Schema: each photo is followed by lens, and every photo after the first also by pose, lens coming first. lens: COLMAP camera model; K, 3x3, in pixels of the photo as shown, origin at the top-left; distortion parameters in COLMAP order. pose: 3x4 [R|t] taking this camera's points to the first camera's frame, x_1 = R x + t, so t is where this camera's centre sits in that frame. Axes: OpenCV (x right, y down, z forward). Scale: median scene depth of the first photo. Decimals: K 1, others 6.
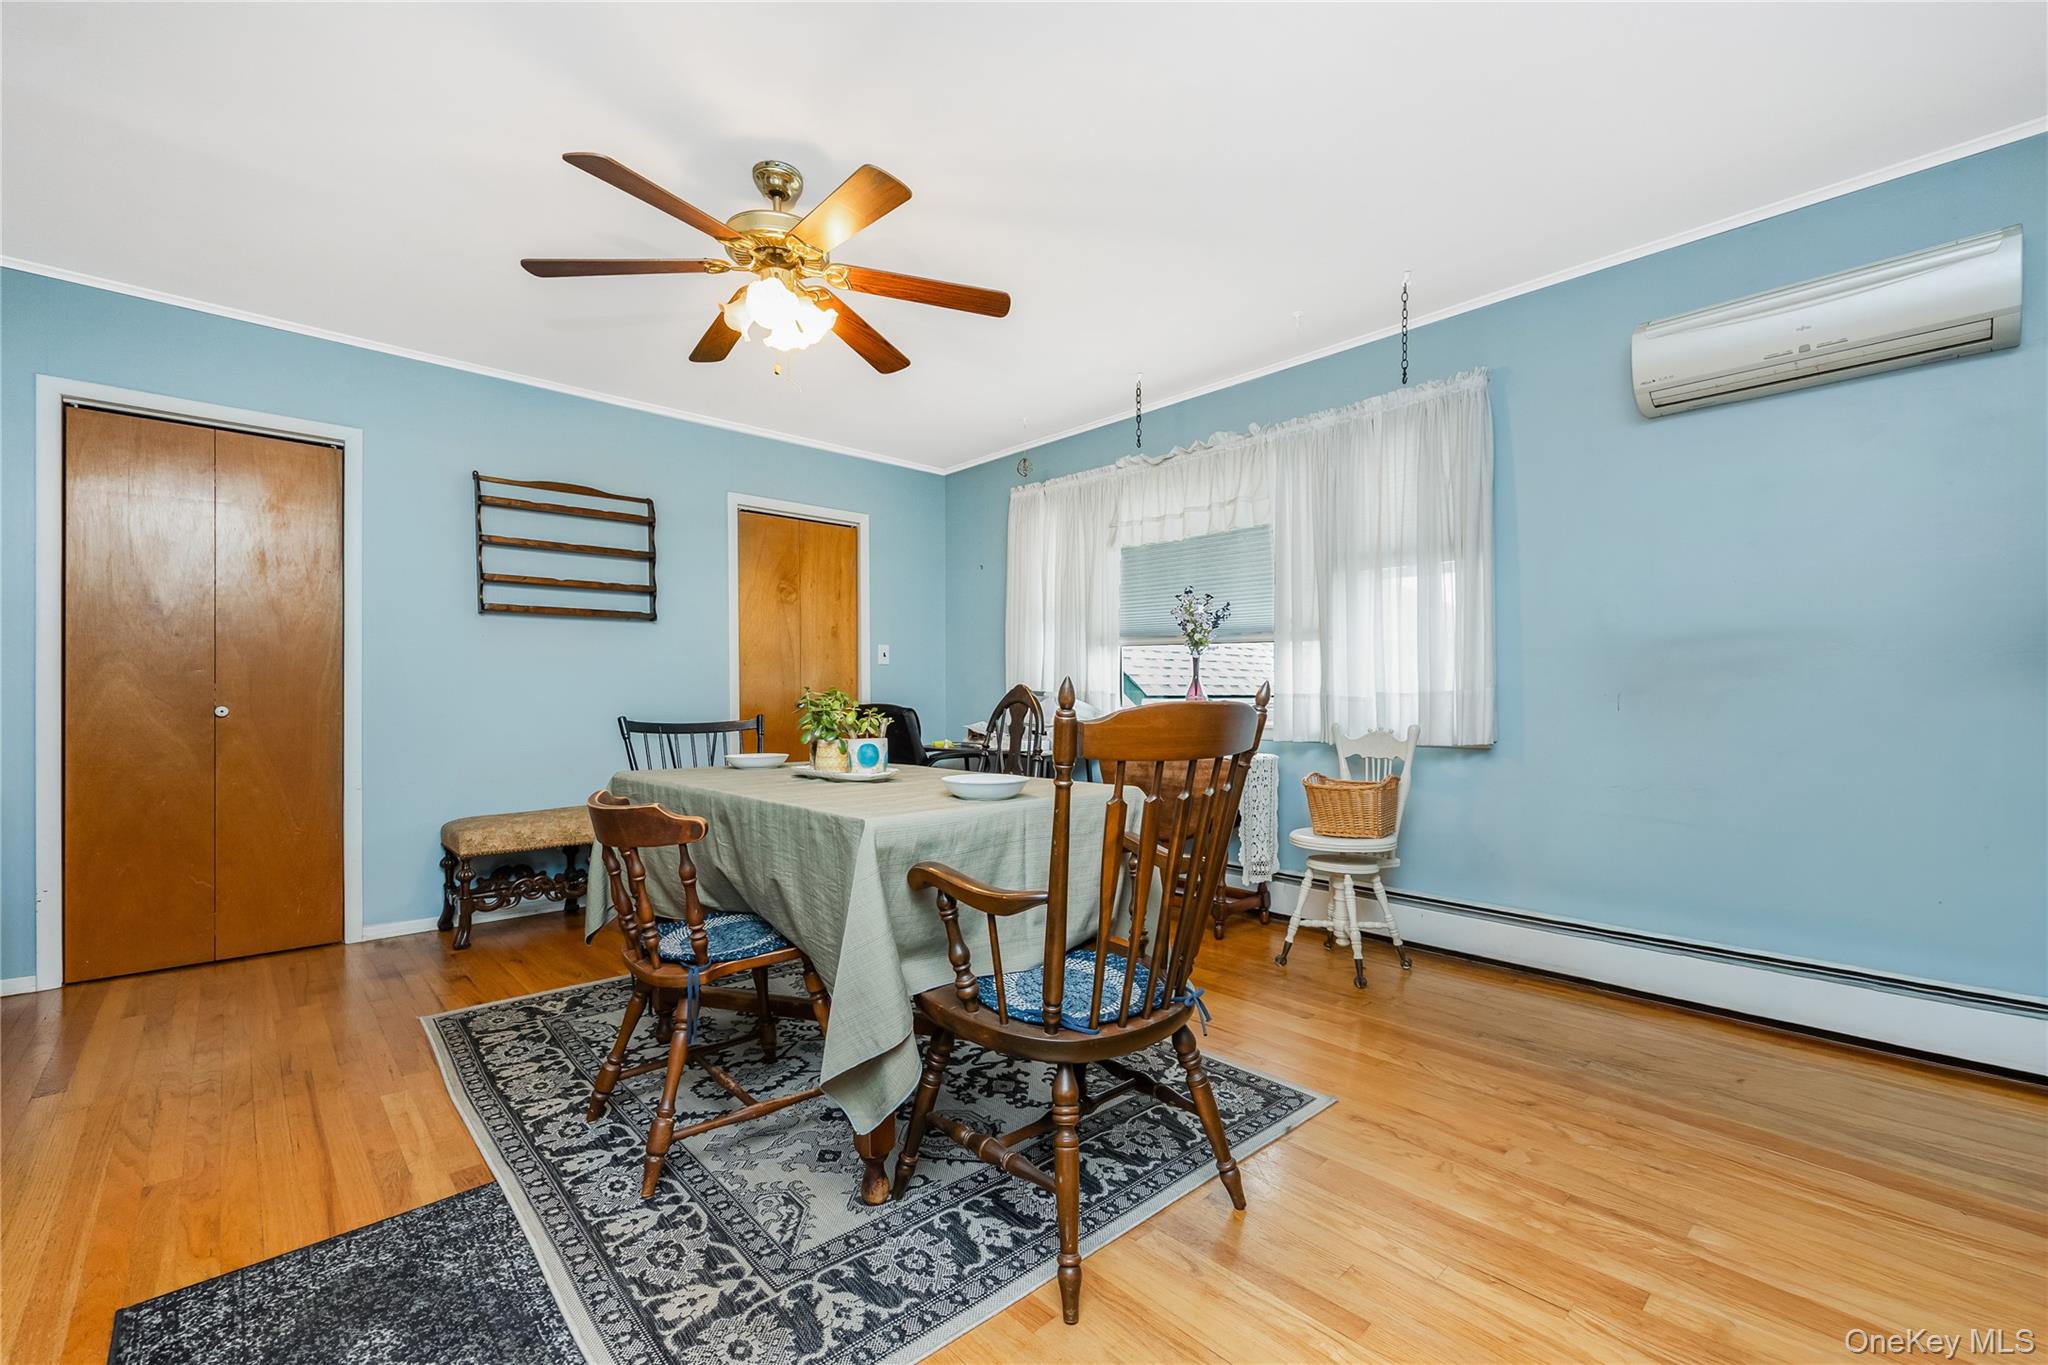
lens RADIAL K [[863.2, 0, 1022.4], [0, 863.2, 688.1], [0, 0, 1]] dist [-0.000953, 0.000407]
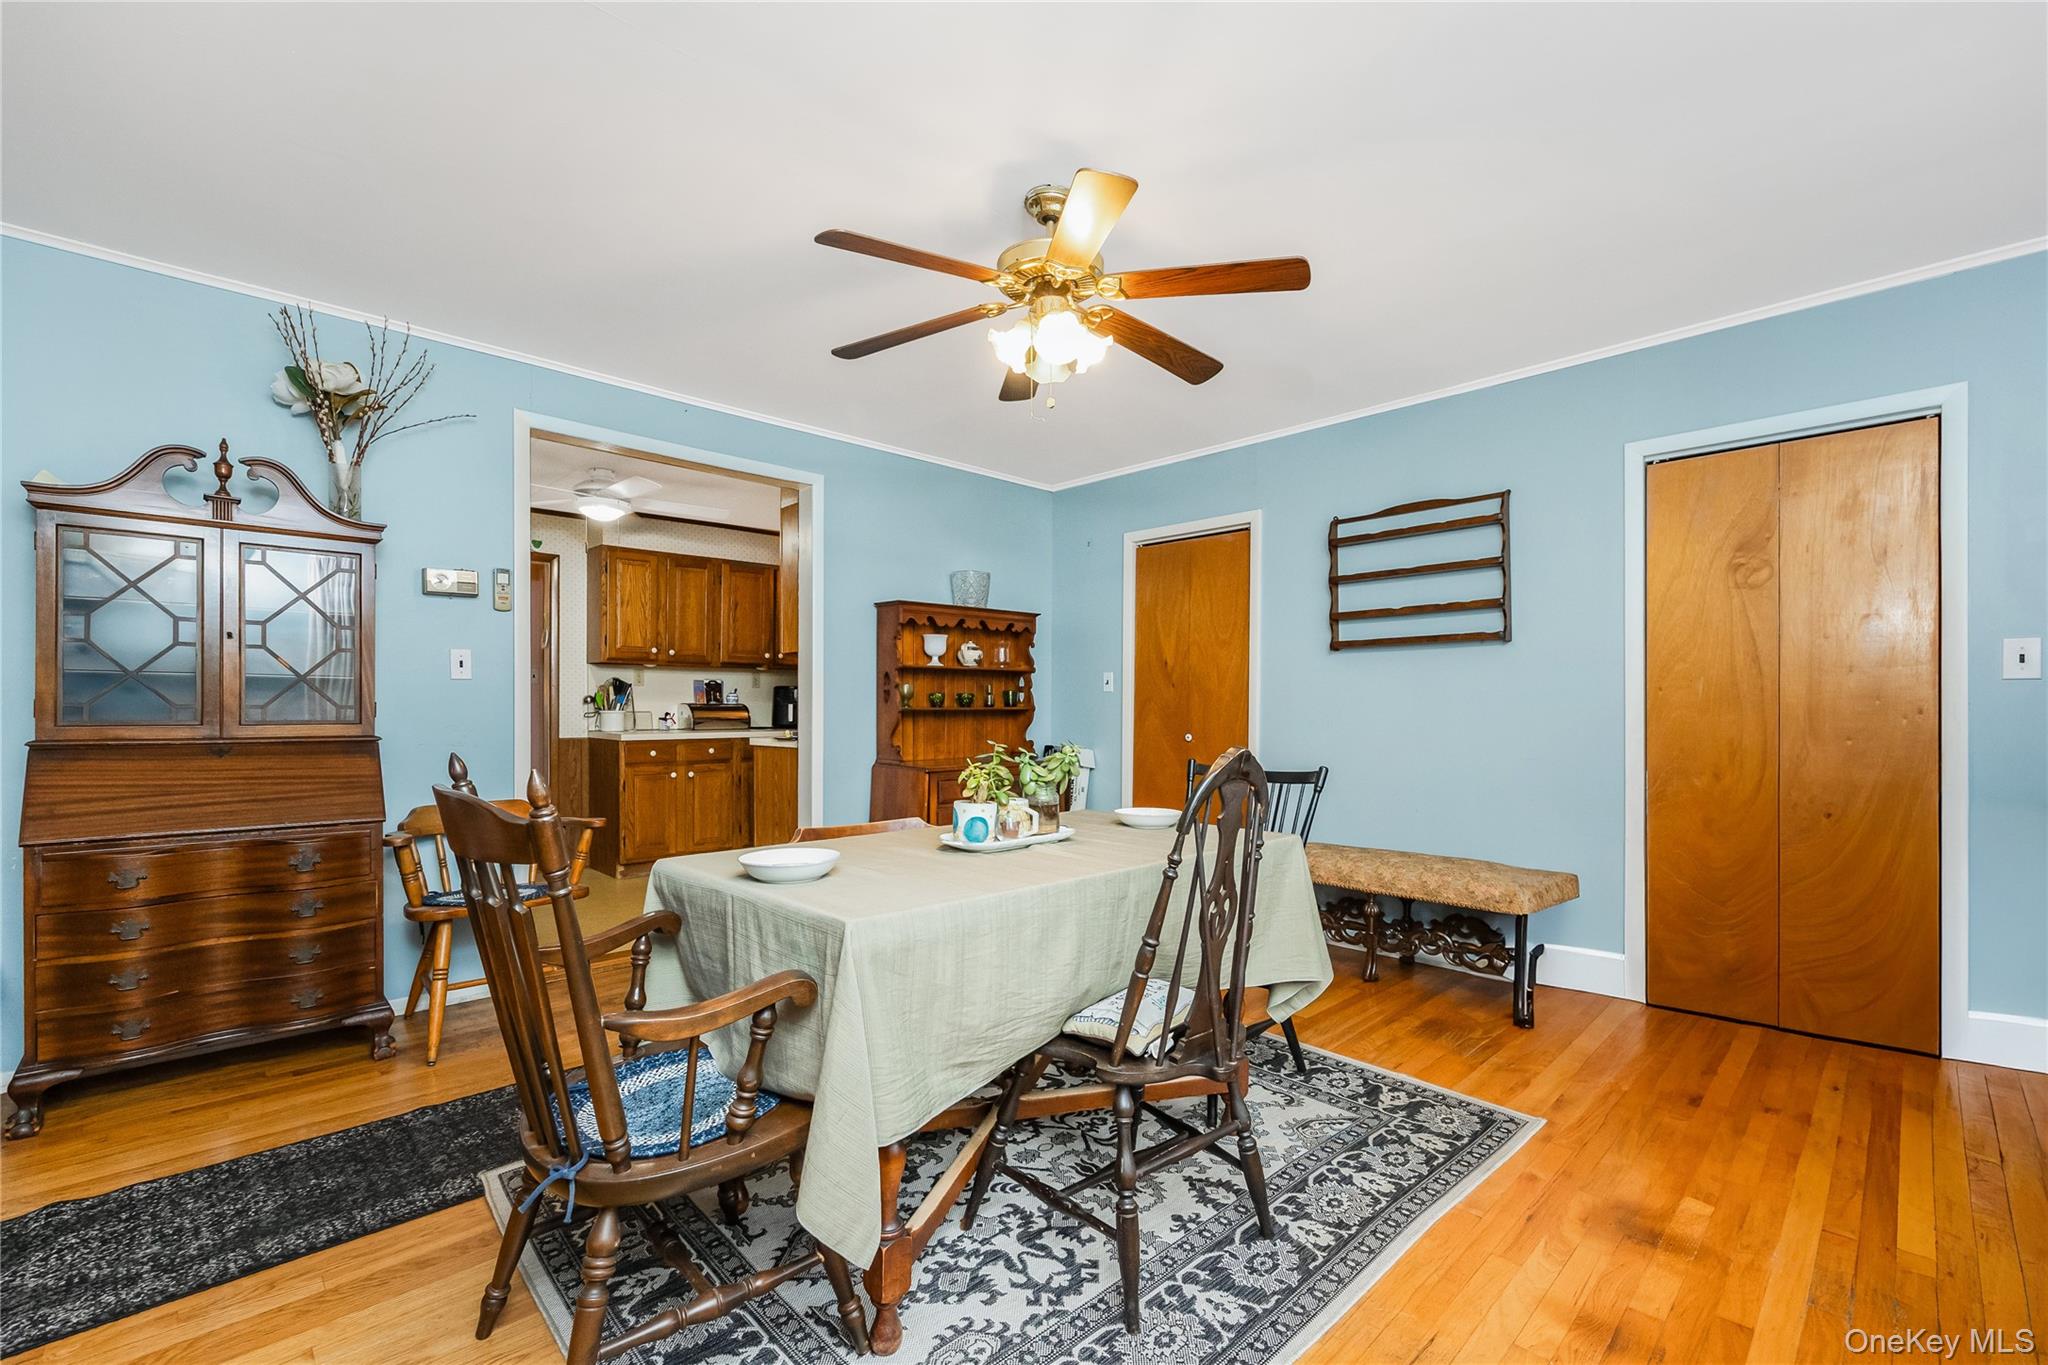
lens RADIAL K [[863.2, 0, 1022.9], [0, 863.2, 701.7], [0, 0, 1]] dist [-0.000953, 0.000407]
pose [[0.020175, -0.001703, -0.999795, 0.376052], [0.011178, 0.999936, -0.001478, -0.024459], [0.999734, -0.011146, 0.020193, 0.534108]]
